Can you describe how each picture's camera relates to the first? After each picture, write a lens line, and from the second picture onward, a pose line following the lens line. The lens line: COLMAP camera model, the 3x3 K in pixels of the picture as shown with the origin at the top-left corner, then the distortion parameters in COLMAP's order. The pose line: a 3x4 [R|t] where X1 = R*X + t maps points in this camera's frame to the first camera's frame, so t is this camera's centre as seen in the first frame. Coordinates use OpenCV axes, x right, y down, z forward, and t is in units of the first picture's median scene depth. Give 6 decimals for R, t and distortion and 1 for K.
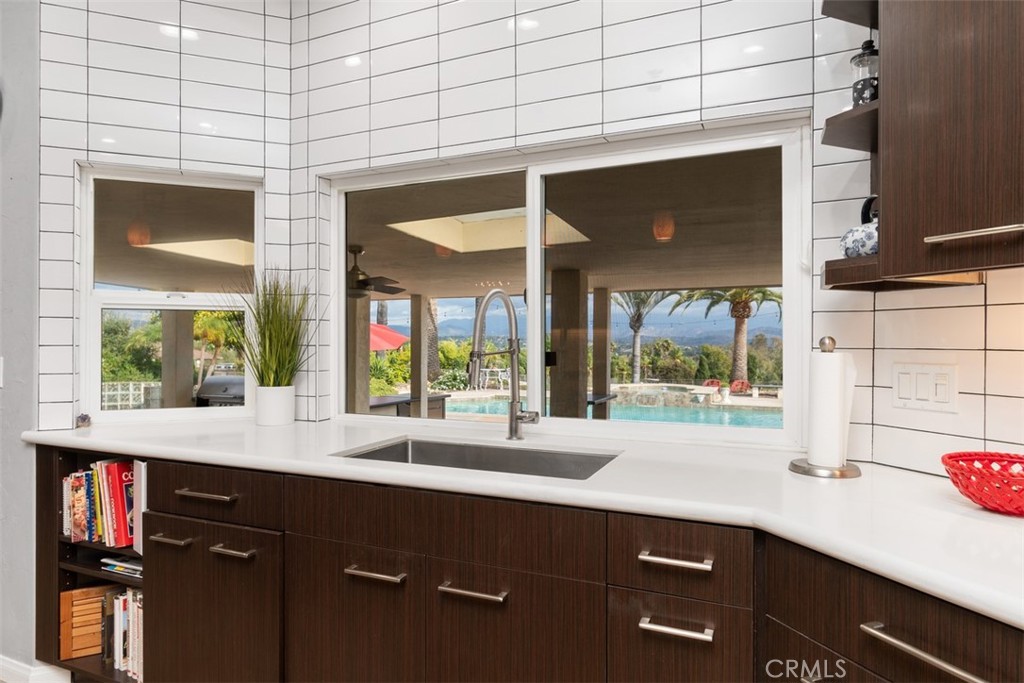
lens RADIAL K [[602.4, 0, 512.9], [0, 602.4, 342.3], [0, 0, 1]] dist [0.000750, 0.000333]
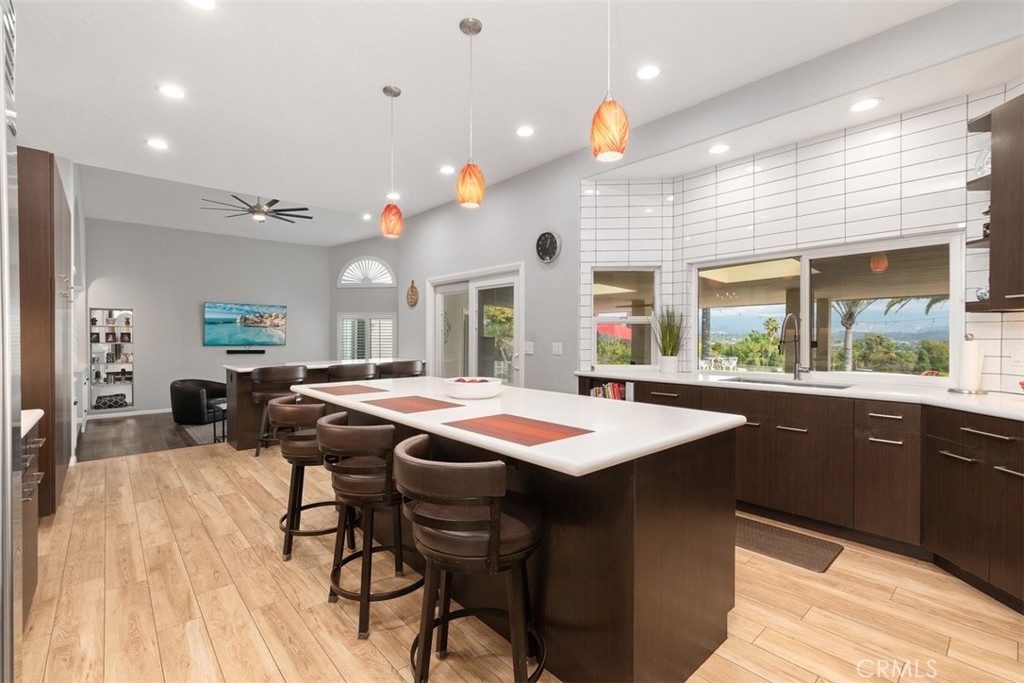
lens RADIAL K [[454.9, 0, 507.0], [0, 454.9, 341.0], [0, 0, 1]] dist [0.000327, -0.000649]
pose [[0.905968, 0.001336, -0.423344, -0.217378], [0.001554, 0.999978, 0.006481, 0.002401], [0.423343, -0.006530, 0.905946, -0.839231]]
